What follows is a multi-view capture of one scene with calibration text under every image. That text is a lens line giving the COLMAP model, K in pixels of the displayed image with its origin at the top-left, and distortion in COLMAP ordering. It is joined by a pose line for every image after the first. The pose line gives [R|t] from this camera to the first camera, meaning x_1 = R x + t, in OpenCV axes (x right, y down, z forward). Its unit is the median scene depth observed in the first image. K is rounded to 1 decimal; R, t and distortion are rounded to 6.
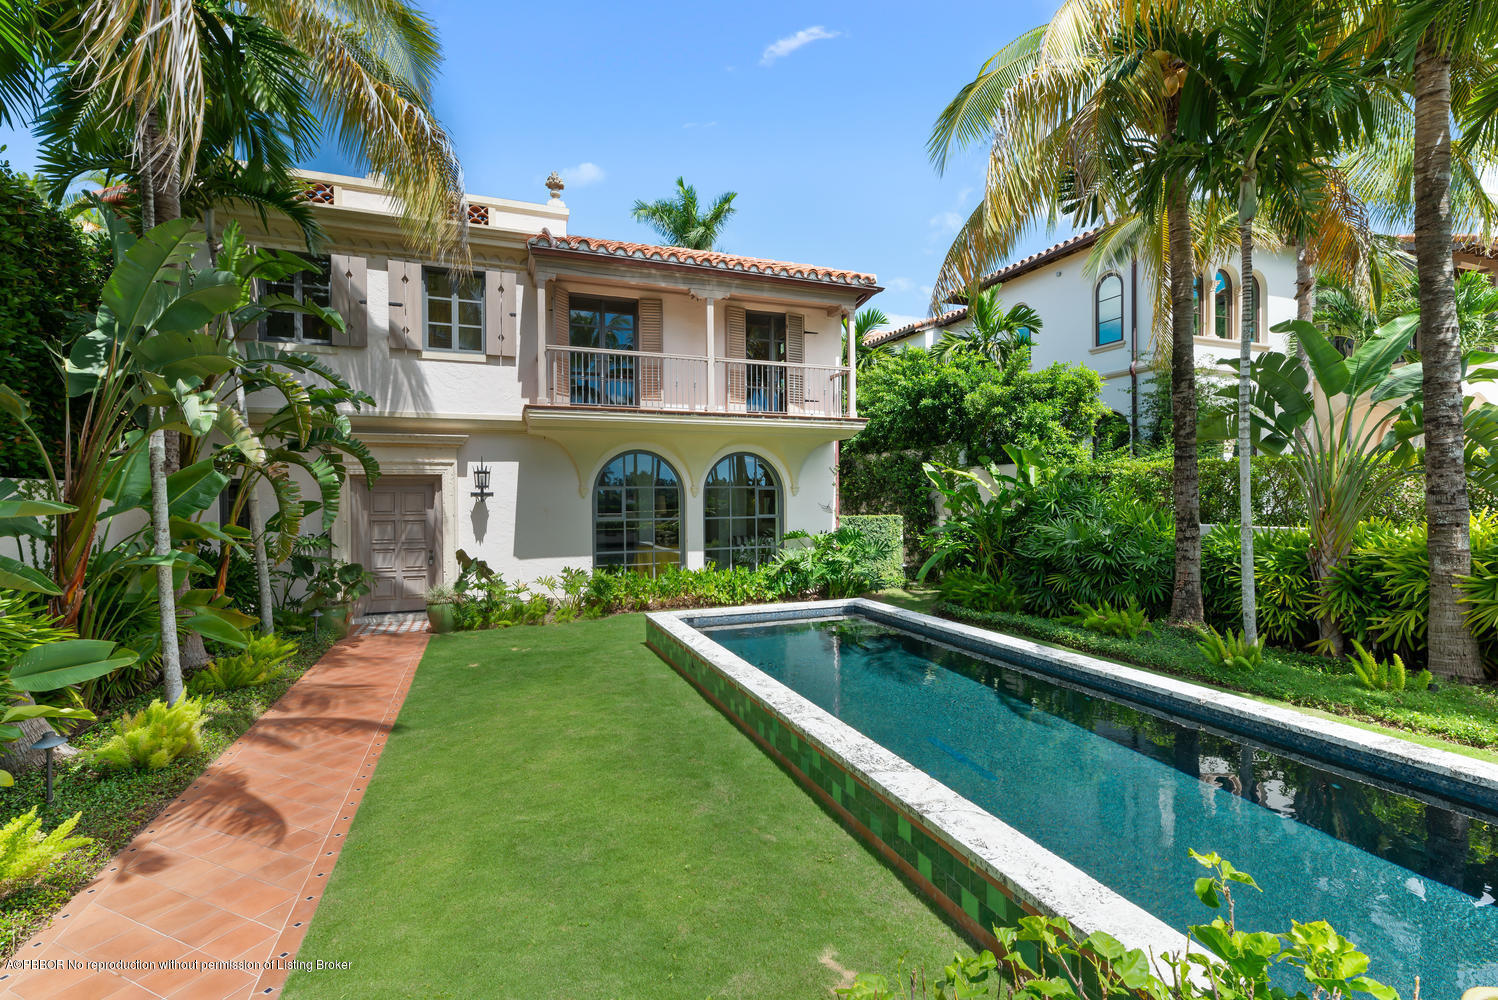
lens RADIAL K [[680.3, 0, 749.0], [0, 680.3, 500.0], [0, 0, 1]] dist [-0.001950, -0.000293]
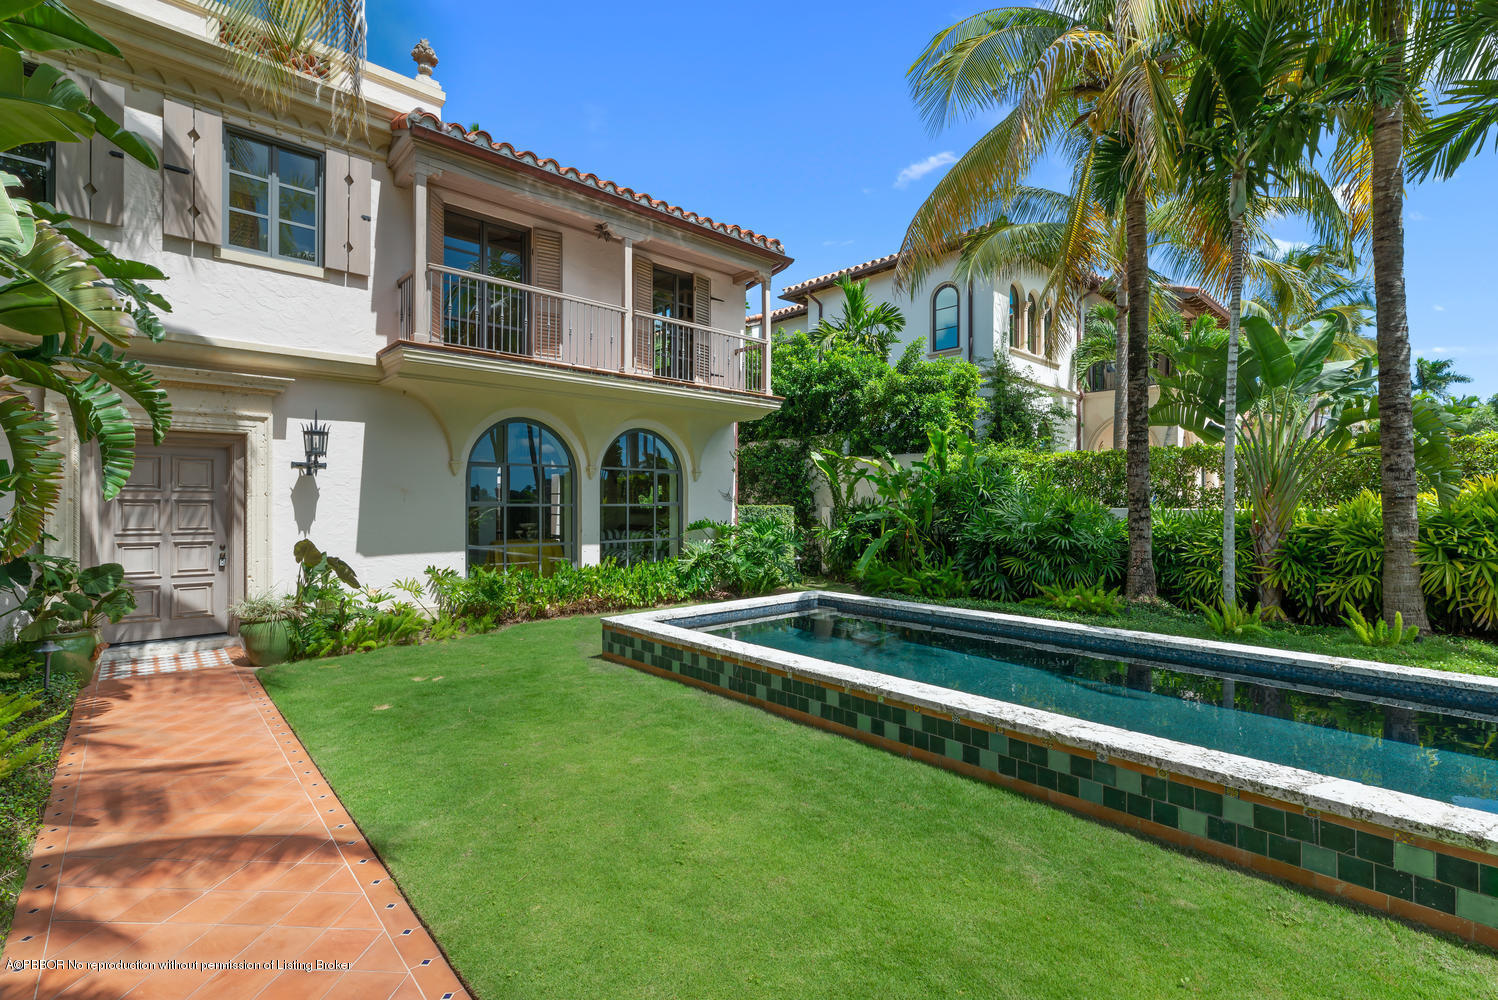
lens RADIAL K [[680.3, 0, 749.0], [0, 680.3, 500.0], [0, 0, 1]] dist [-0.001950, -0.000293]
pose [[0.930912, 0.010653, 0.365088, -0.228377], [-0.007054, 0.999913, -0.011189, 0.032847], [-0.365176, 0.007841, 0.930906, 0.180150]]
